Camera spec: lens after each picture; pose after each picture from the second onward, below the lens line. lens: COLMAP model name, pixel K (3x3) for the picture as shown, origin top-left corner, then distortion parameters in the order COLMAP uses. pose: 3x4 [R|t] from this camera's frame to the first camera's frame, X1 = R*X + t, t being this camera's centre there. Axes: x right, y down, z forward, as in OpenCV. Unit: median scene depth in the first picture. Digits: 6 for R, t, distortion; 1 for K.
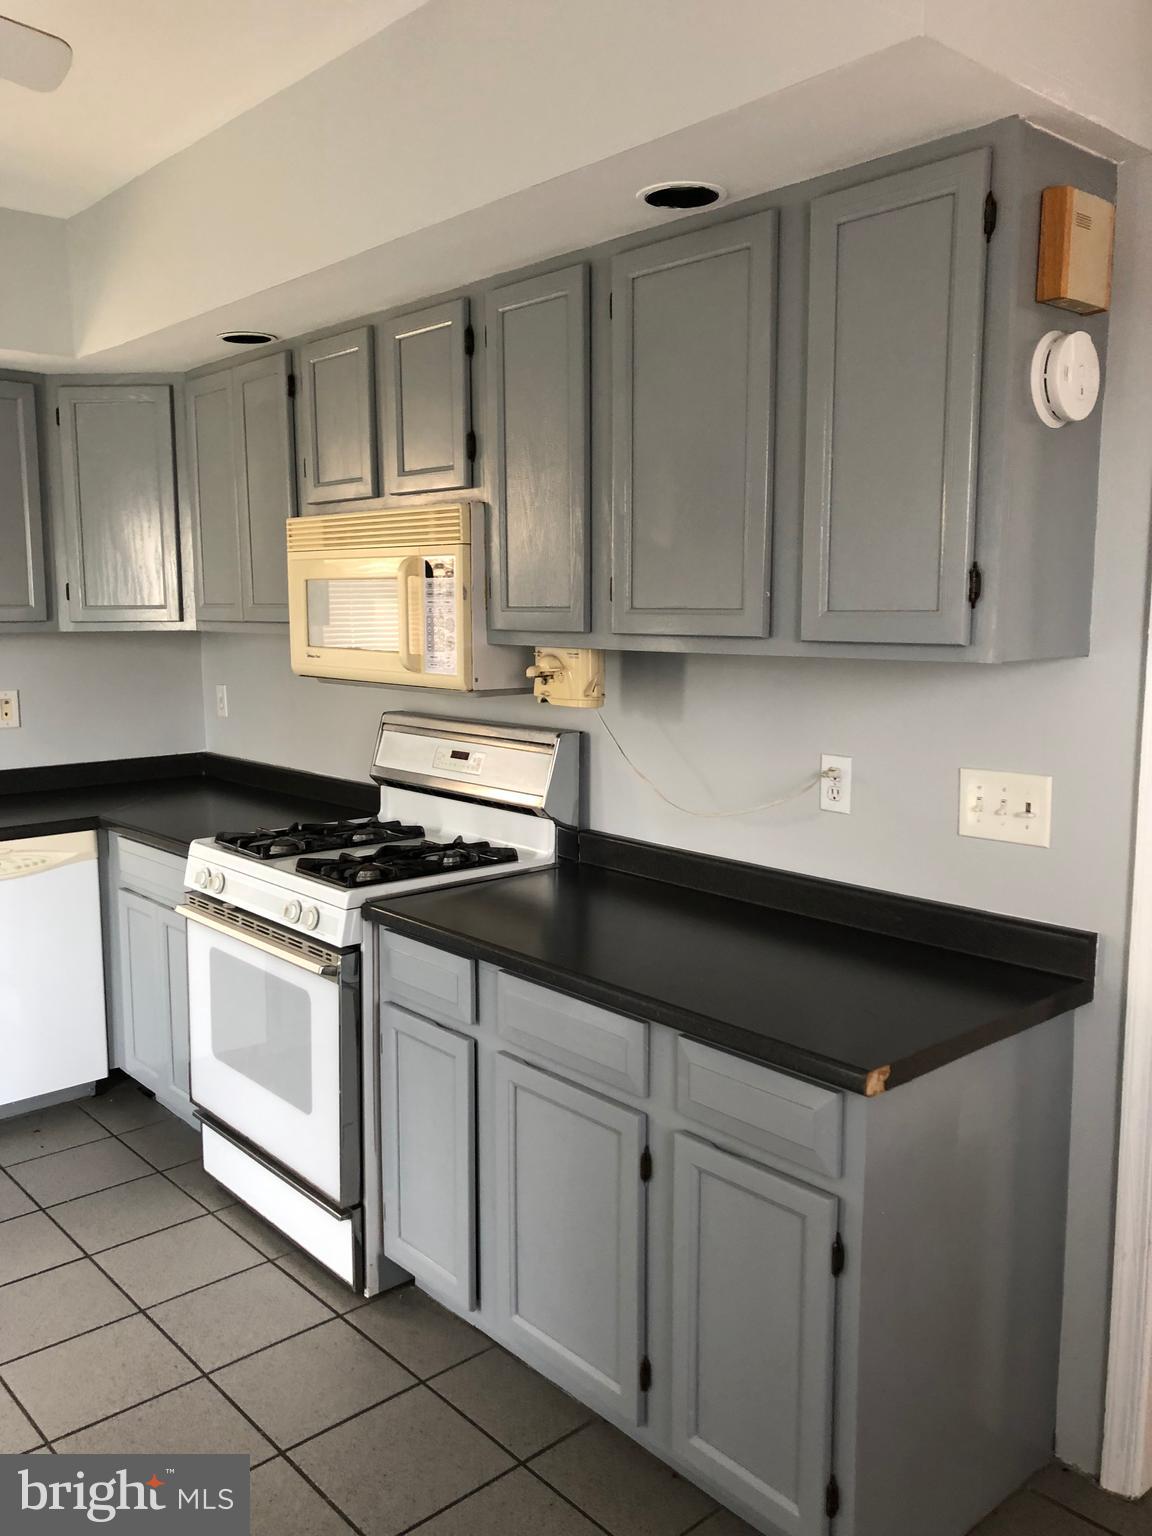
lens RADIAL K [[1271.5, 0, 577.7], [0, 1271.5, 764.1], [0, 0, 1]] dist [0.032261, -0.023113]
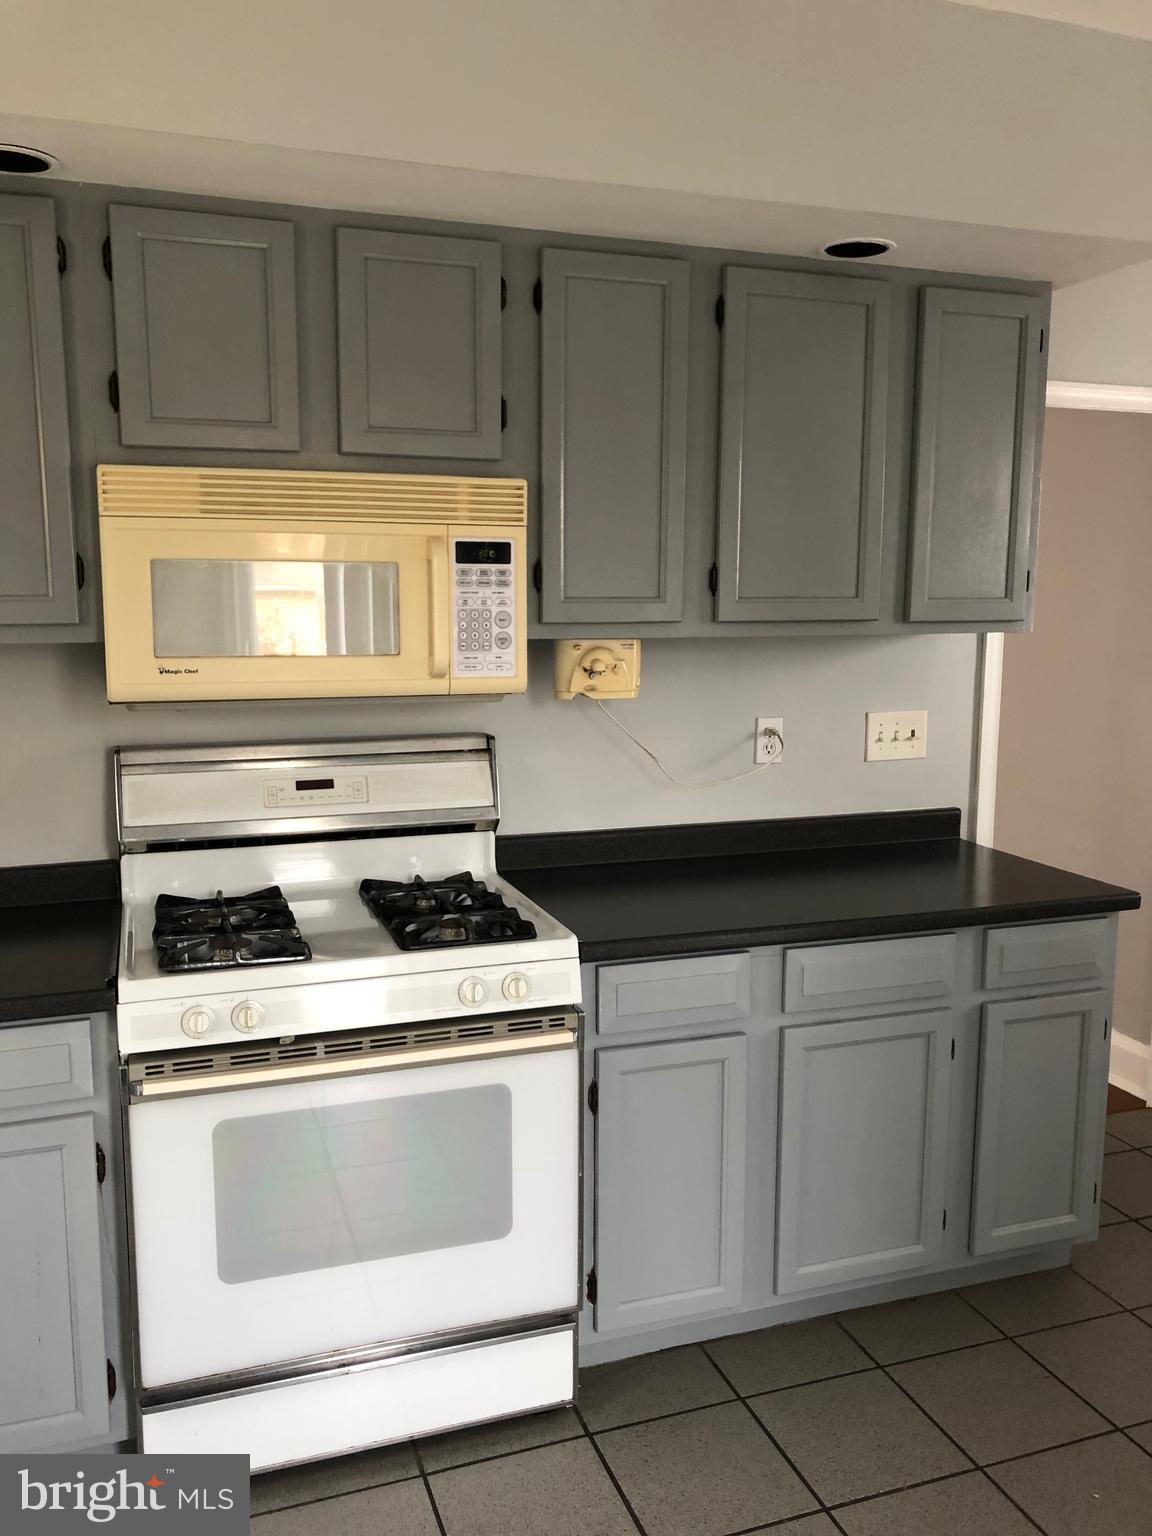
lens RADIAL K [[1271.5, 0, 574.0], [0, 1271.5, 781.4], [0, 0, 1]] dist [0.032261, -0.023113]
pose [[0.379591, -0.138250, 0.914766, -0.906300], [0.119383, 0.987824, 0.099753, -0.082313], [-0.917419, 0.071342, 0.391474, 0.636062]]
